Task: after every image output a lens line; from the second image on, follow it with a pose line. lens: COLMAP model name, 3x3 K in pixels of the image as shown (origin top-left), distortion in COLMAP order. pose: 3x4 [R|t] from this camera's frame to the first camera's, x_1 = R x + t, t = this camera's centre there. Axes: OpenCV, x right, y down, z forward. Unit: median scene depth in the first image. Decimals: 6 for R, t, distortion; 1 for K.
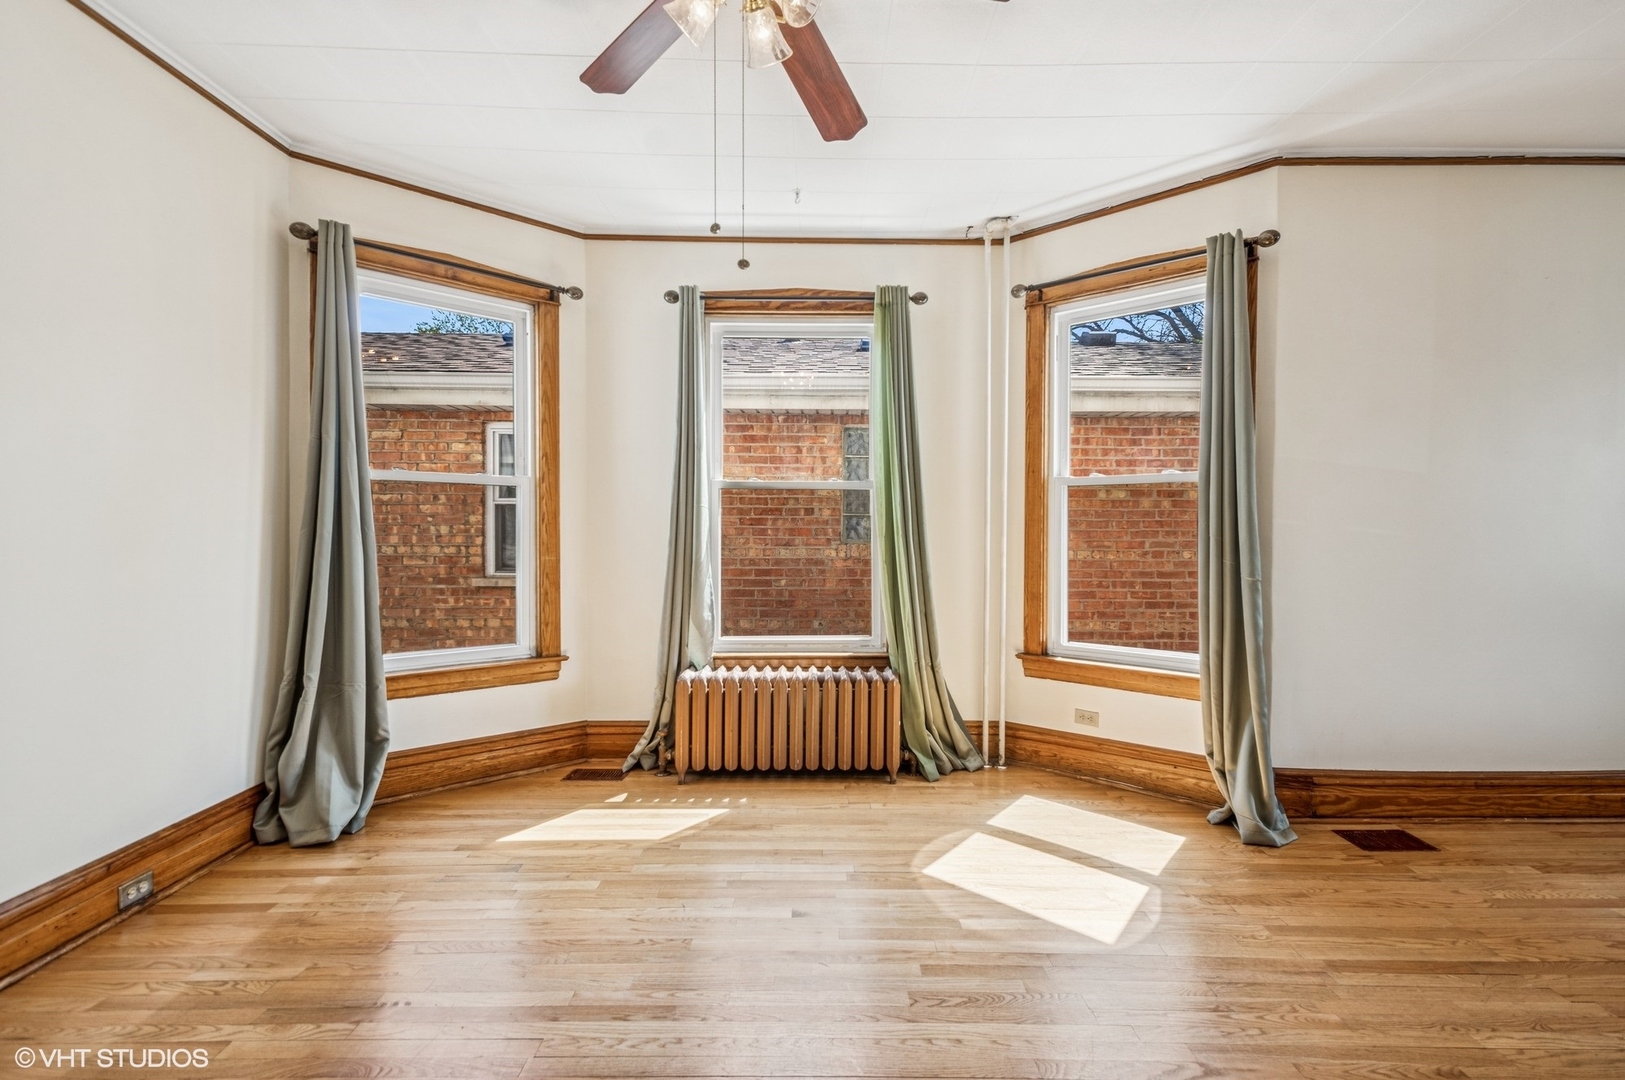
lens RADIAL K [[737.5, 0, 830.1], [0, 737.5, 538.4], [0, 0, 1]] dist [0.032209, -0.012770]
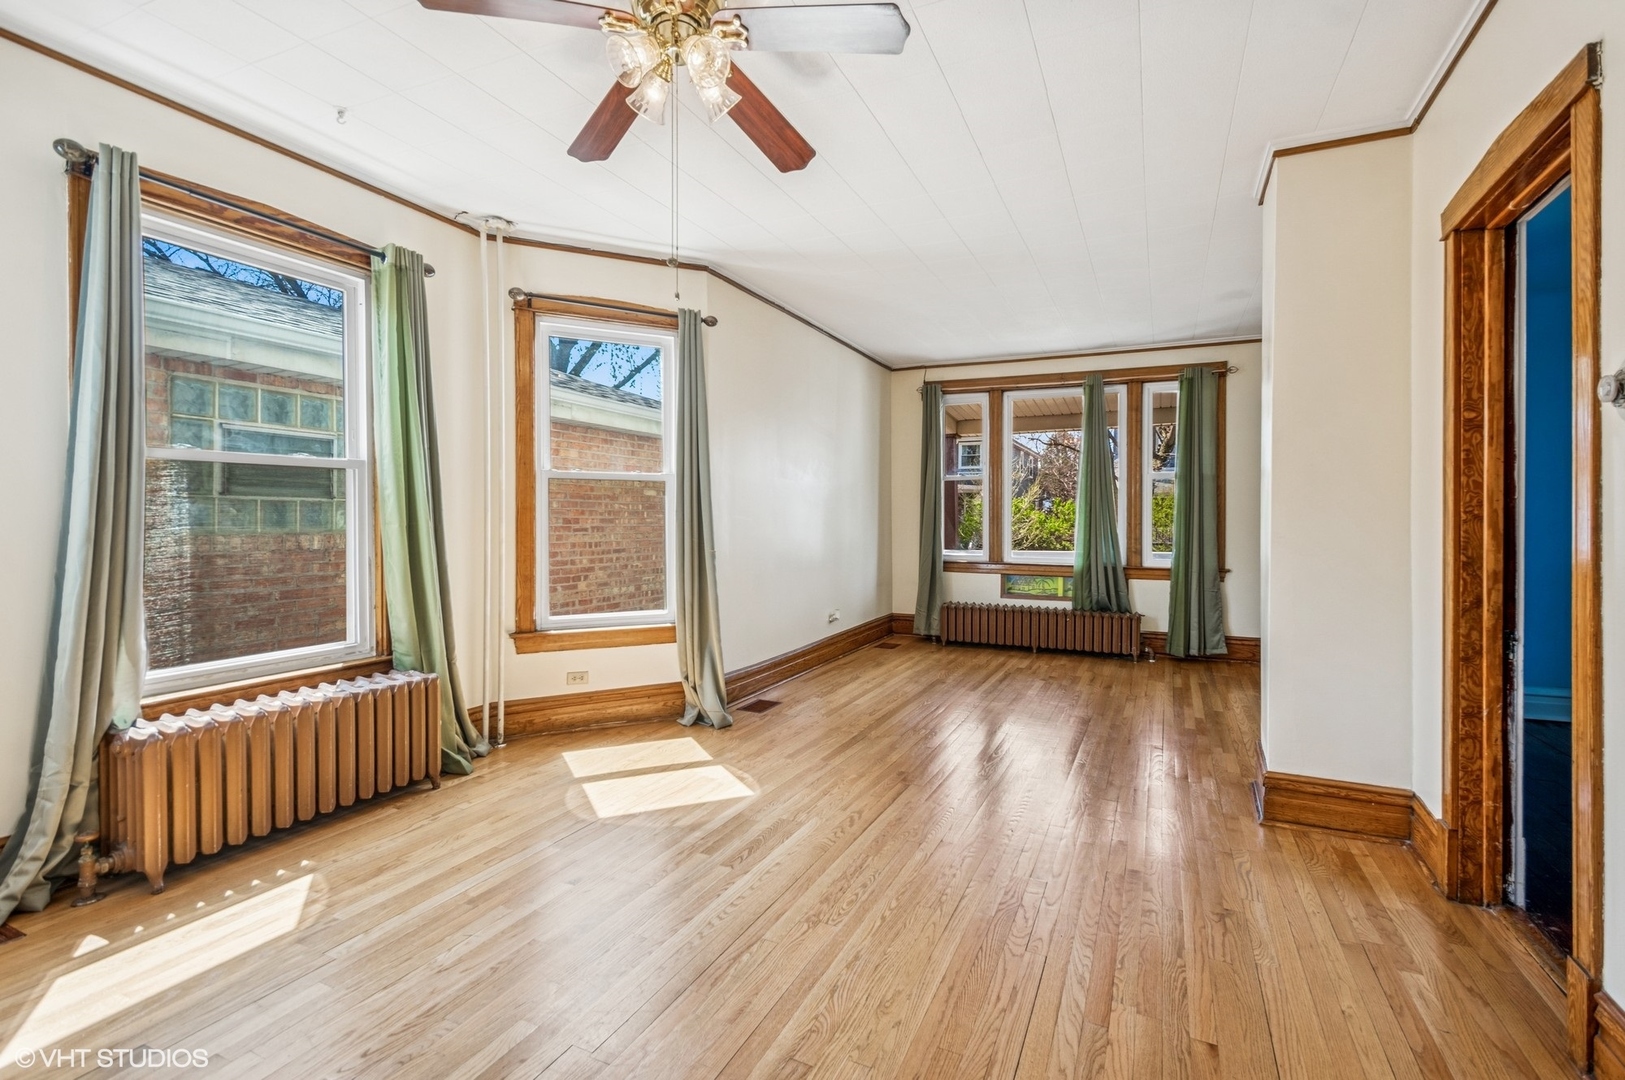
lens RADIAL K [[737.5, 0, 842.9], [0, 737.5, 520.2], [0, 0, 1]] dist [0.032209, -0.012770]
pose [[0.404105, -0.003370, 0.914706, -0.602038], [0.008791, 0.999961, -0.000200, -0.002792], [-0.914670, 0.008122, 0.404119, 0.155599]]
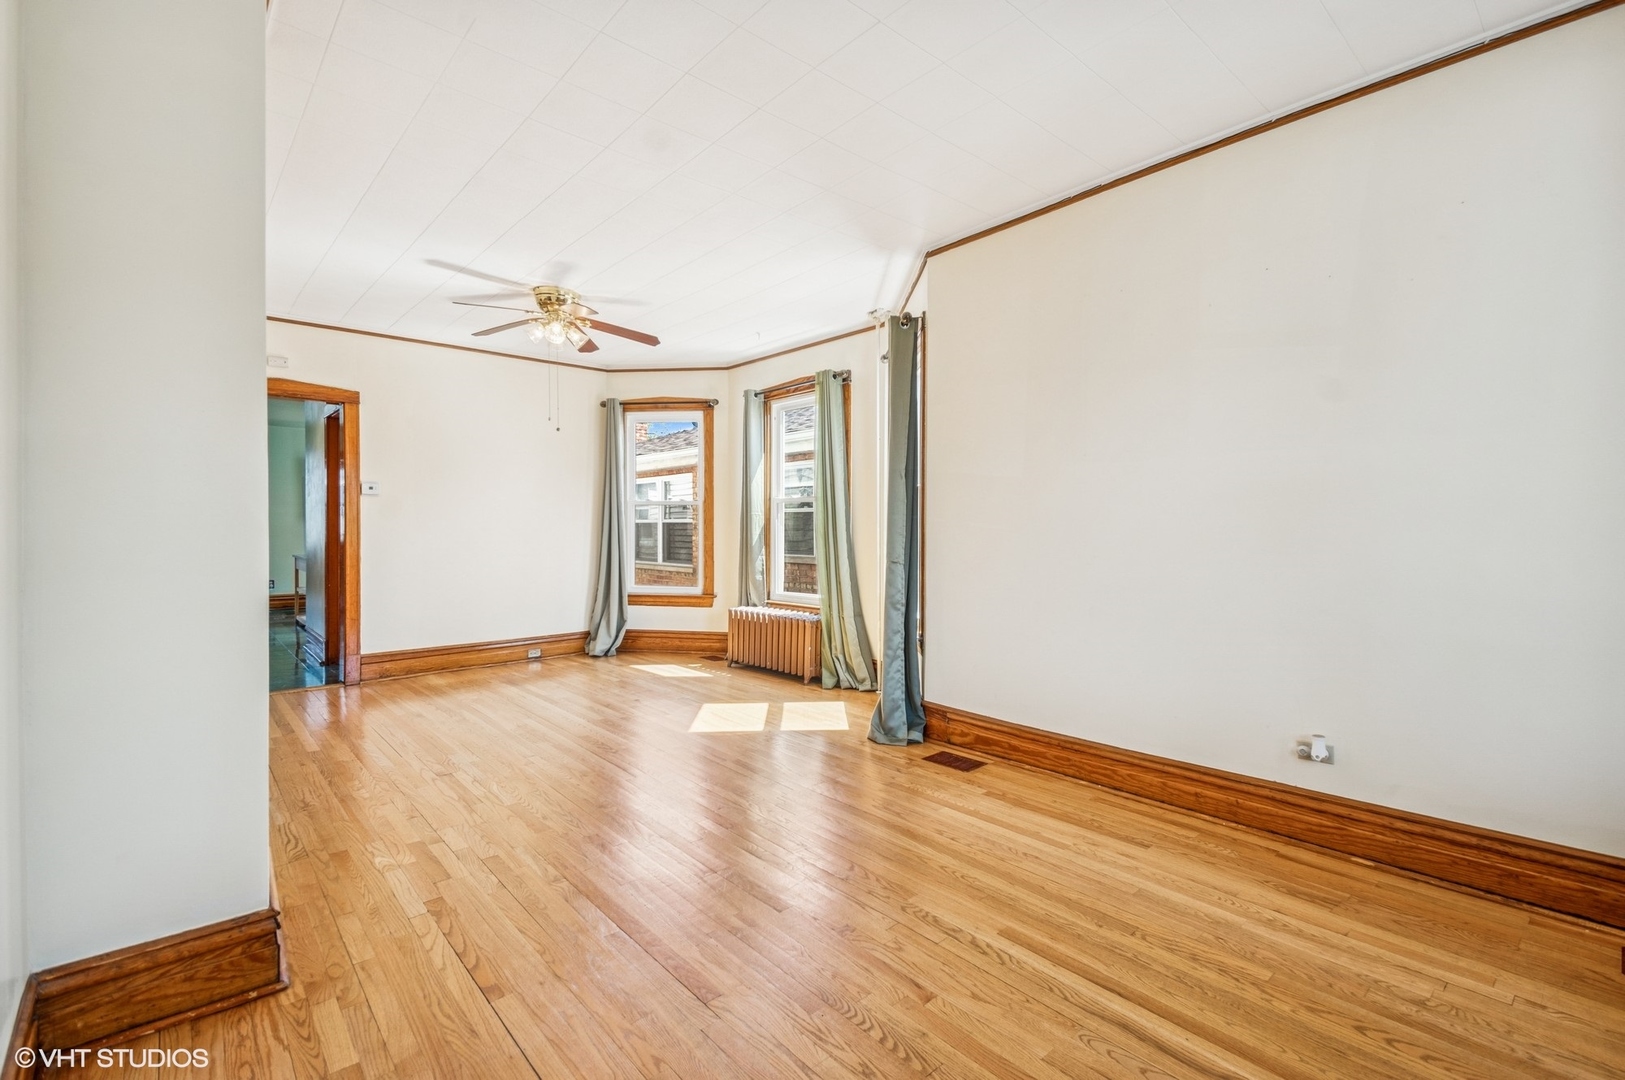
lens RADIAL K [[737.5, 0, 824.3], [0, 737.5, 541.5], [0, 0, 1]] dist [0.032209, -0.012770]
pose [[0.654515, 0.008651, -0.755999, 1.399099], [-0.005799, 0.999963, 0.006422, 0.009795], [0.756026, 0.000180, 0.654541, -0.016453]]
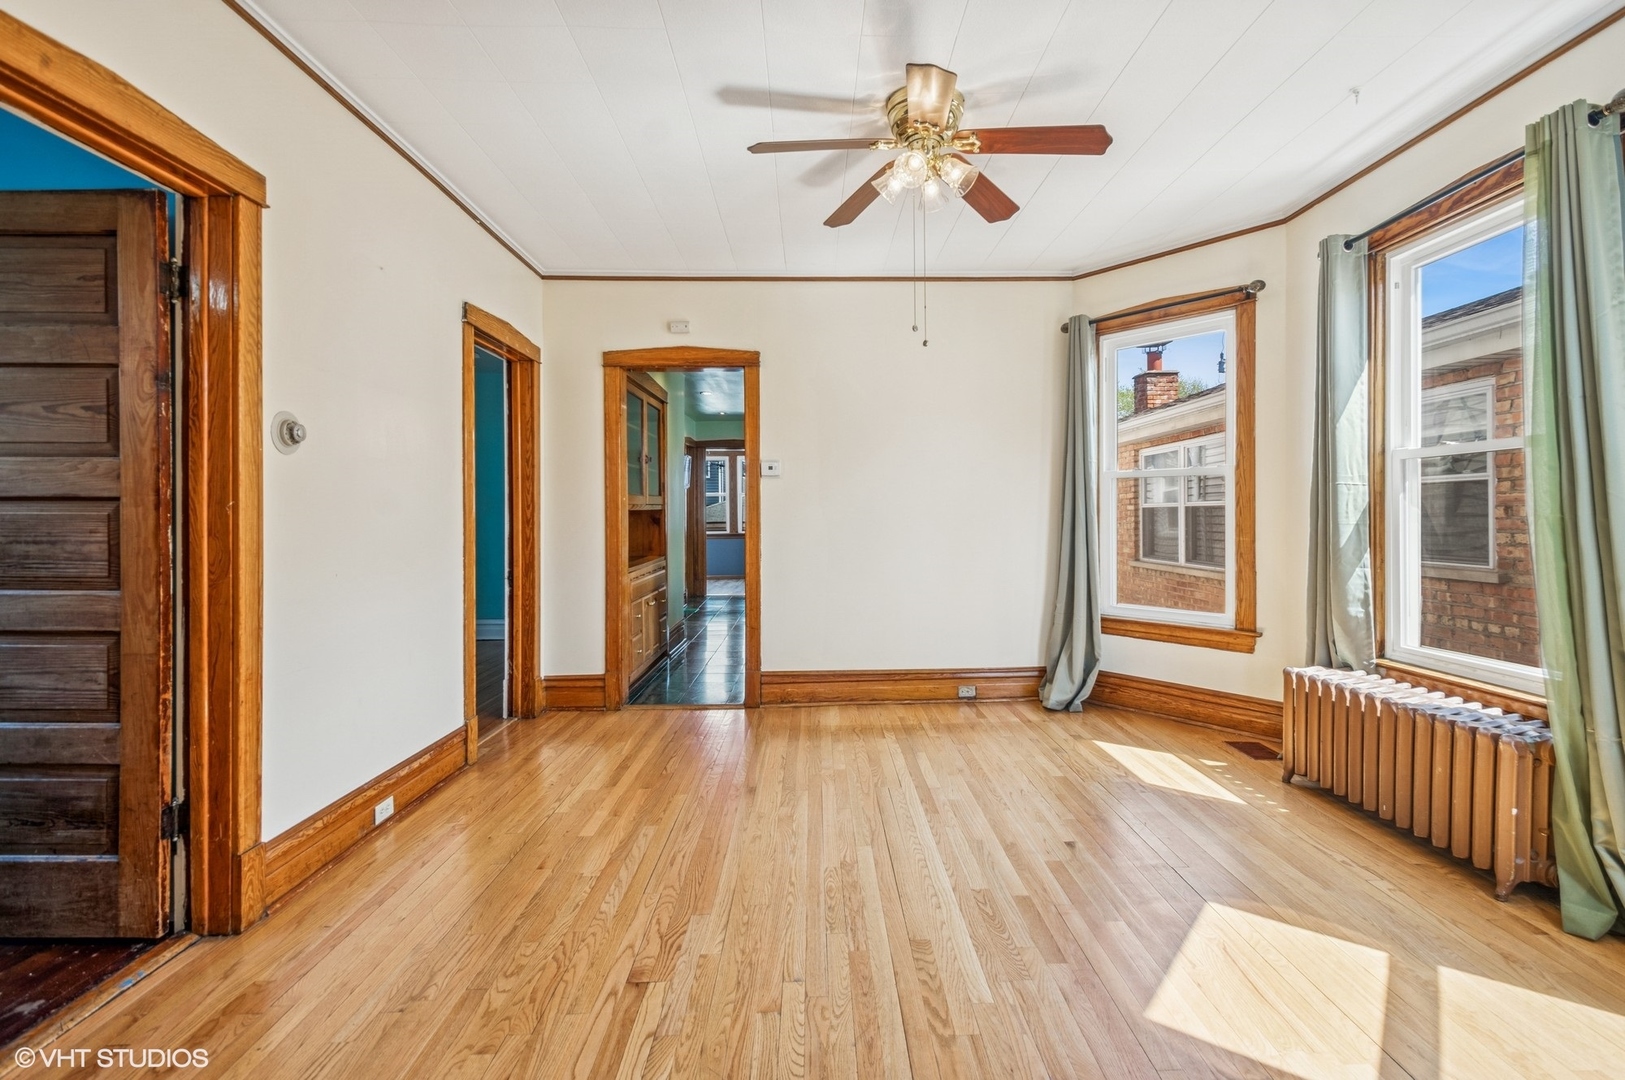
lens RADIAL K [[737.5, 0, 831.3], [0, 737.5, 522.6], [0, 0, 1]] dist [0.032209, -0.012770]
pose [[0.014588, 0.001070, -0.999893, 0.778918], [-0.002193, 0.999997, 0.001038, 0.003182], [0.999891, 0.002178, 0.014590, 0.429300]]
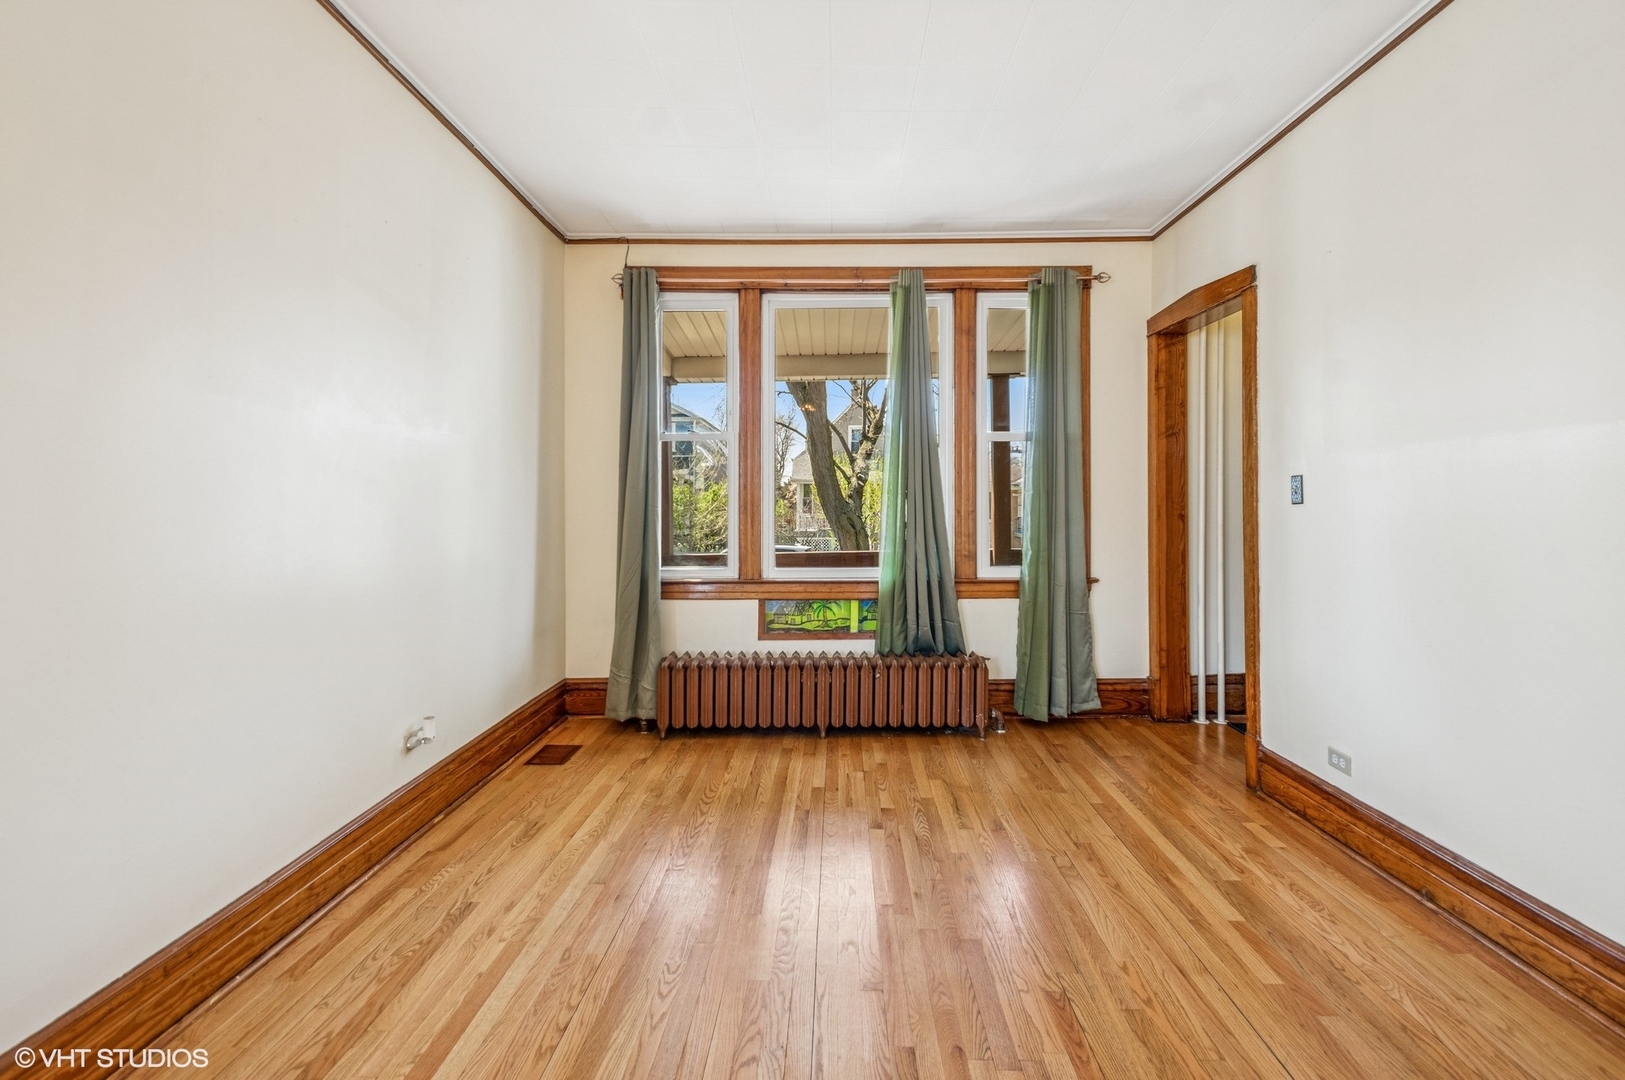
lens RADIAL K [[737.5, 0, 813.9], [0, 737.5, 485.5], [0, 0, 1]] dist [0.032209, -0.012770]
pose [[0.036029, 0.025032, 0.999037, 0.299544], [0.019898, 0.999470, -0.025760, -0.004302], [-0.999153, 0.020807, 0.035512, 0.469773]]
